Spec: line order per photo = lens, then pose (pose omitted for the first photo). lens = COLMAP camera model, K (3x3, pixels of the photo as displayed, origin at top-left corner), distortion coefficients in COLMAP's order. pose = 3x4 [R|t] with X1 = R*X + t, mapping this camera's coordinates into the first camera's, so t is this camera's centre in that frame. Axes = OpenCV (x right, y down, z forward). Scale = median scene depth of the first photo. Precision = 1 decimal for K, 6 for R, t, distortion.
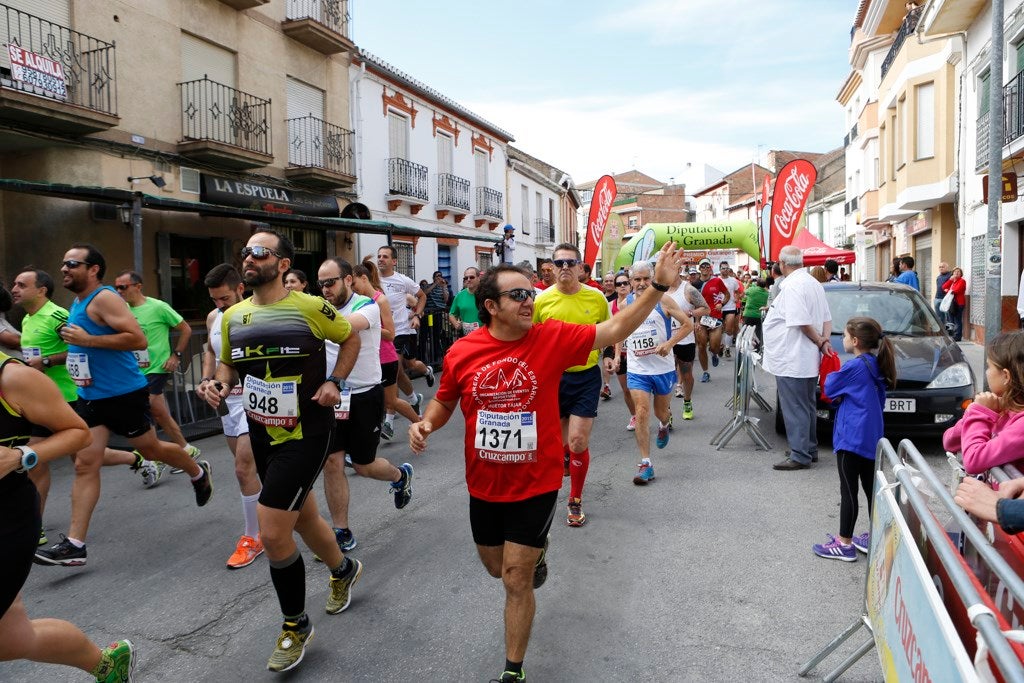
lens RADIAL K [[702.6, 0, 514.3], [0, 702.6, 335.8], [0, 0, 1]] dist [-0.103028, 0.074825]
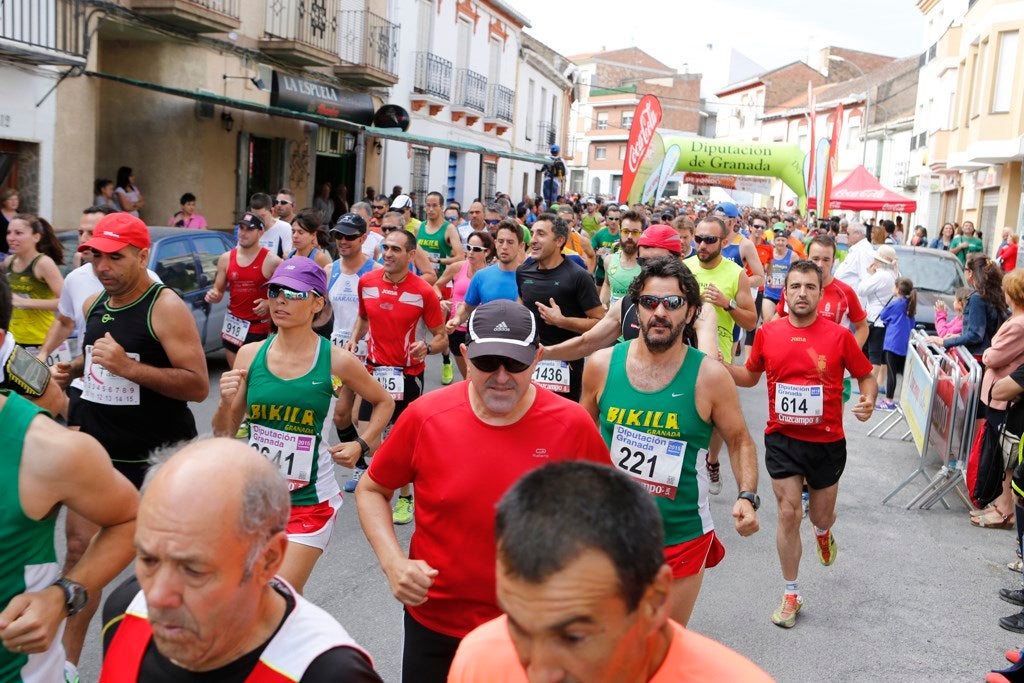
lens RADIAL K [[1025.6, 0, 518.2], [0, 1025.6, 327.4], [0, 0, 1]] dist [-0.024396, 0.000000]
pose [[0.992078, 0.076324, 0.099780, -0.145317], [-0.082331, 0.994943, 0.057540, 0.006433], [-0.094883, -0.065299, 0.993344, -0.295886]]
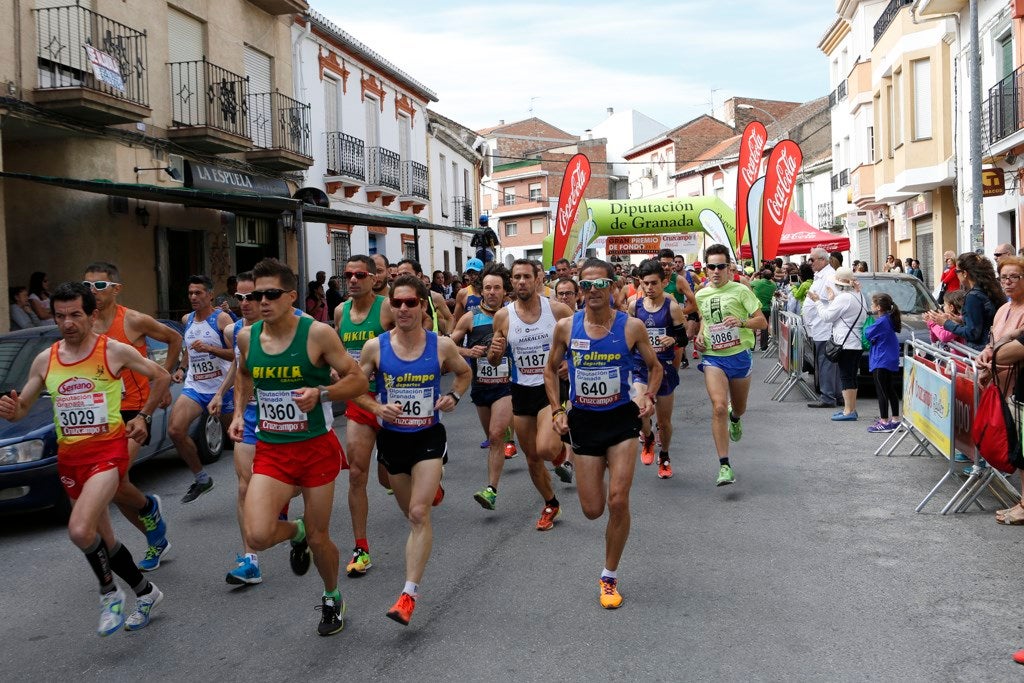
lens RADIAL K [[1083.5, 0, 516.1], [0, 1083.5, 323.2], [0, 0, 1]] dist [-0.019390, 0.000000]
pose [[0.984819, -0.017512, 0.172699, -0.172712], [0.023559, 0.999177, -0.033032, 0.022524], [-0.171978, 0.036600, 0.984421, -0.294272]]
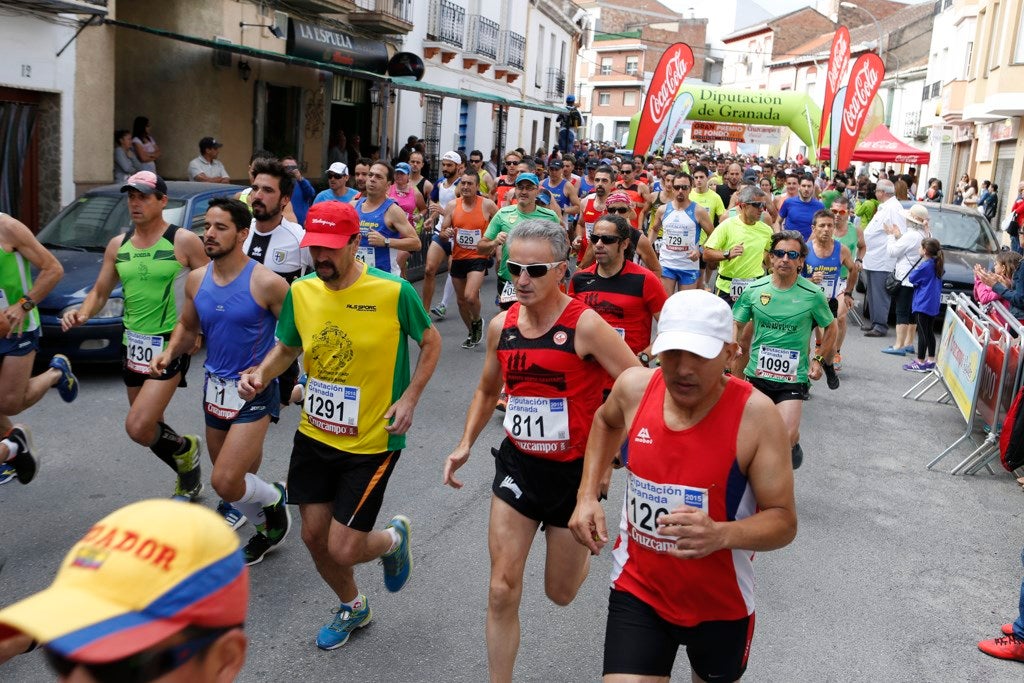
lens RADIAL K [[1025.6, 0, 517.5], [0, 1025.6, 329.4], [0, 0, 1]] dist [-0.024396, 0.000000]
pose [[0.991464, 0.076772, 0.105382, -0.162891], [-0.088488, 0.989826, 0.111424, 0.002085], [-0.095755, -0.119797, 0.988170, -0.292425]]
